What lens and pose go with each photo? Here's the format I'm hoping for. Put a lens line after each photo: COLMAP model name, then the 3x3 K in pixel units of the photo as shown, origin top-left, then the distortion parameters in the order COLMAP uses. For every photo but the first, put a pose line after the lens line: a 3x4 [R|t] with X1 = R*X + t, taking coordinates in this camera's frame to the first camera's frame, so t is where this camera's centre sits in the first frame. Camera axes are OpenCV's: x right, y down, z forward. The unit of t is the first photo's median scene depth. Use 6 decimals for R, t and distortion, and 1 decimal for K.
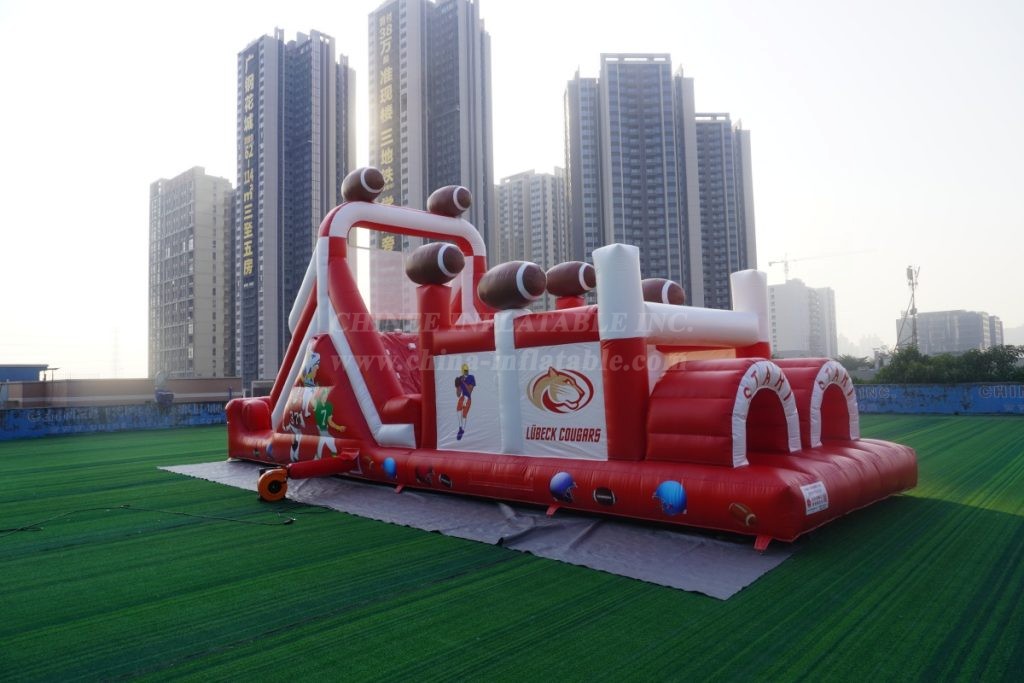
lens RADIAL K [[681.7, 0, 512.0], [0, 681.7, 341.5], [0, 0, 1]] dist [-0.088698, 0.048446]
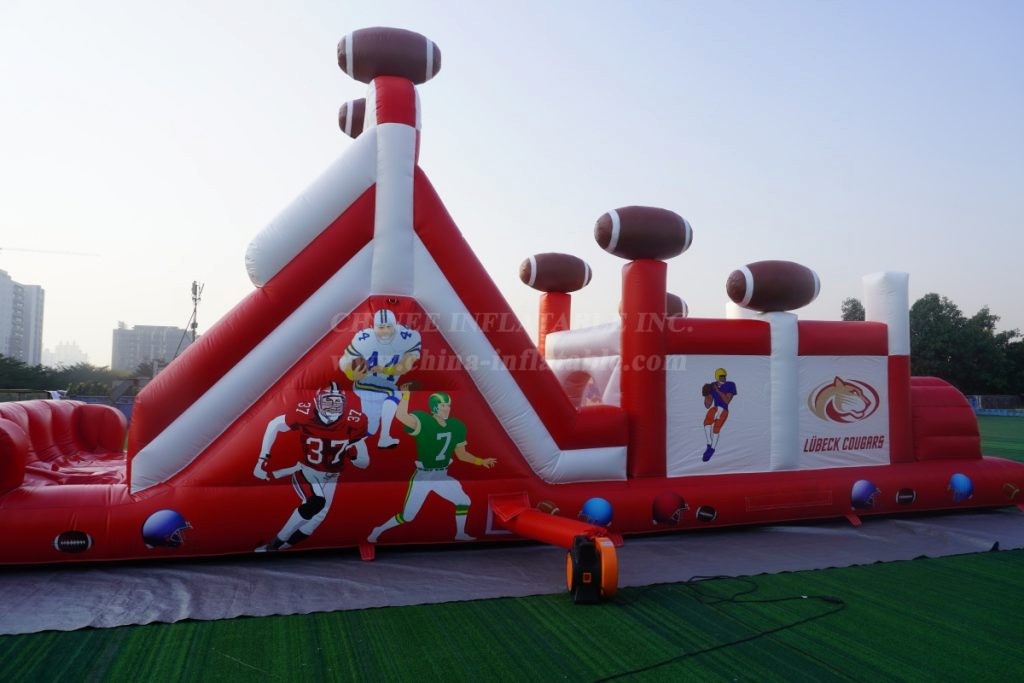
lens RADIAL K [[681.7, 0, 512.0], [0, 681.7, 341.5], [0, 0, 1]] dist [-0.088698, 0.048446]
pose [[0.499515, 0.081757, 0.862438, -0.559383], [-0.068356, 0.996152, -0.054842, 0.039206], [-0.863604, -0.031558, 0.503182, 0.499535]]
